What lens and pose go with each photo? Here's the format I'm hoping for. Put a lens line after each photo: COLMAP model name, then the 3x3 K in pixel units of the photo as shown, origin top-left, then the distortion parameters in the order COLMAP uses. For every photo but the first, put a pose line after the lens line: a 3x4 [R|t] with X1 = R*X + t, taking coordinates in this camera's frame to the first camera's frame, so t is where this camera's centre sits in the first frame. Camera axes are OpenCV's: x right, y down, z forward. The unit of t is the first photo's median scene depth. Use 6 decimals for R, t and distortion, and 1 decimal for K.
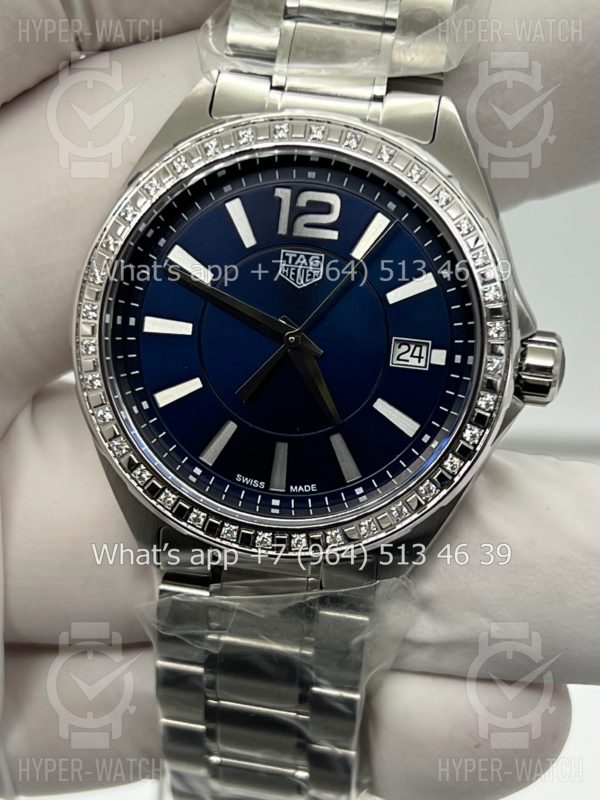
lens RADIAL K [[1830.7, 0, 303.2], [0, 1830.7, 398.6], [0, 0, 1]] dist [0.468334, 0.000000]
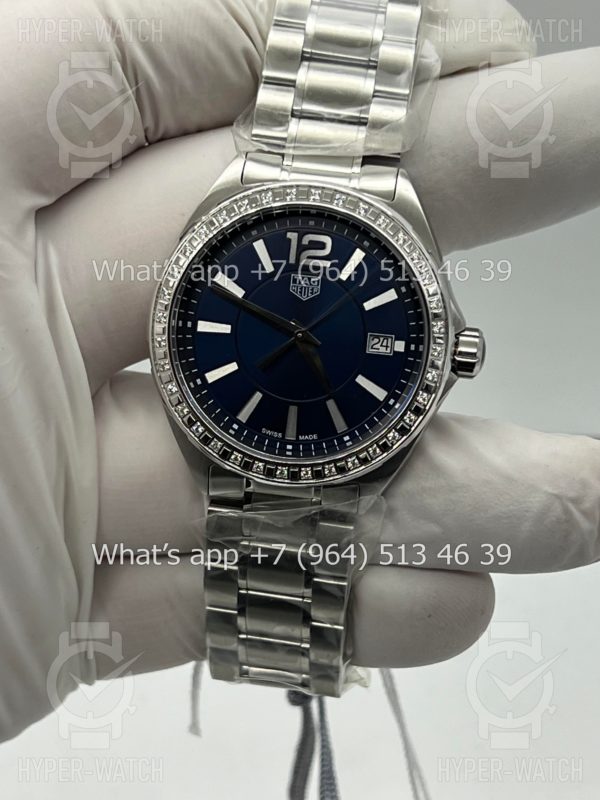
lens RADIAL K [[1830.7, 0, 300.7], [0, 1830.7, 401.3], [0, 0, 1]] dist [0.468334, 0.000000]
pose [[0.999769, -0.012145, 0.017758, -0.031633], [0.012067, 0.999917, 0.004507, 0.013762], [-0.017811, -0.004292, 0.999832, -0.461190]]
